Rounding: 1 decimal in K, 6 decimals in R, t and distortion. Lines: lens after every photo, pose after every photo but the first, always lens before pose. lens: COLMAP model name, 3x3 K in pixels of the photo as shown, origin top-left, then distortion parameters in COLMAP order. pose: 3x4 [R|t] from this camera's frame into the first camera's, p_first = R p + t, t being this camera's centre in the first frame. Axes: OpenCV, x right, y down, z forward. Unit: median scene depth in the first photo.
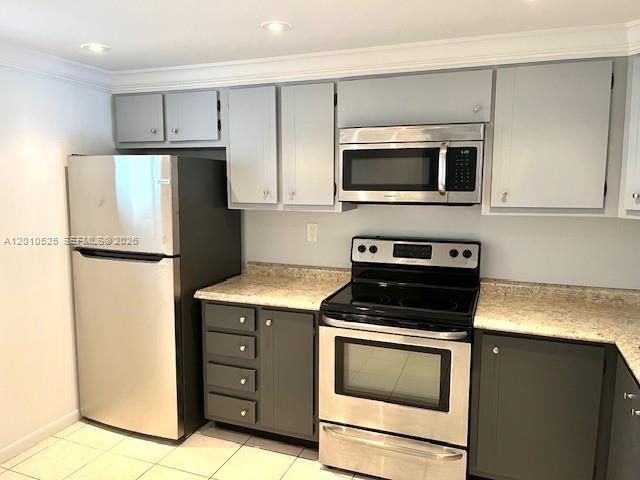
lens RADIAL K [[491.0, 0, 320.0], [0, 491.0, 240.0], [0, 0, 1]] dist [0.088663, -0.121060]
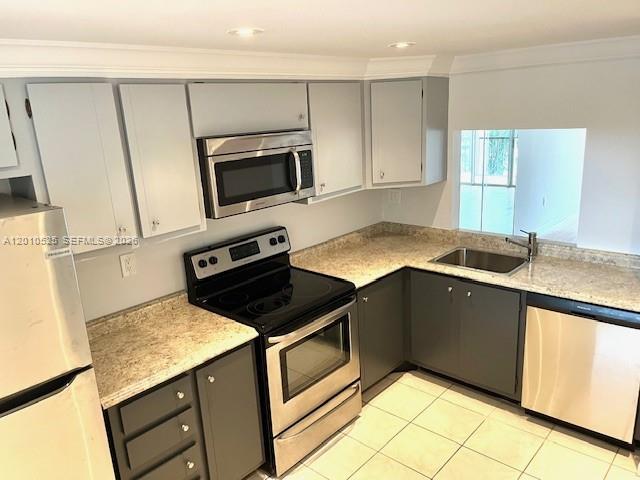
lens RADIAL K [[491.0, 0, 320.0], [0, 491.0, 240.0], [0, 0, 1]] dist [0.088663, -0.121060]
pose [[0.363312, -0.260795, 0.894422, -0.742938], [0.165835, 0.962794, 0.213369, -0.212591], [-0.916789, 0.070807, 0.393044, 0.493061]]
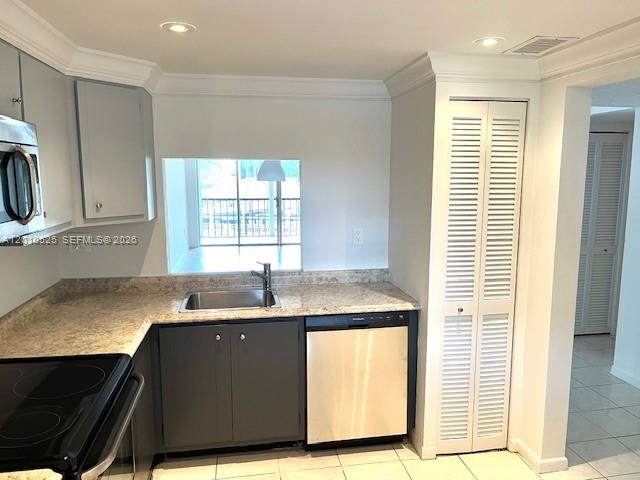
lens RADIAL K [[491.0, 0, 320.0], [0, 491.0, 240.0], [0, 0, 1]] dist [0.088663, -0.121060]
pose [[-0.511255, -0.120767, 0.850902, -0.511866], [0.102152, 0.974520, 0.199689, -0.157796], [-0.853337, 0.189014, -0.485892, 0.961320]]
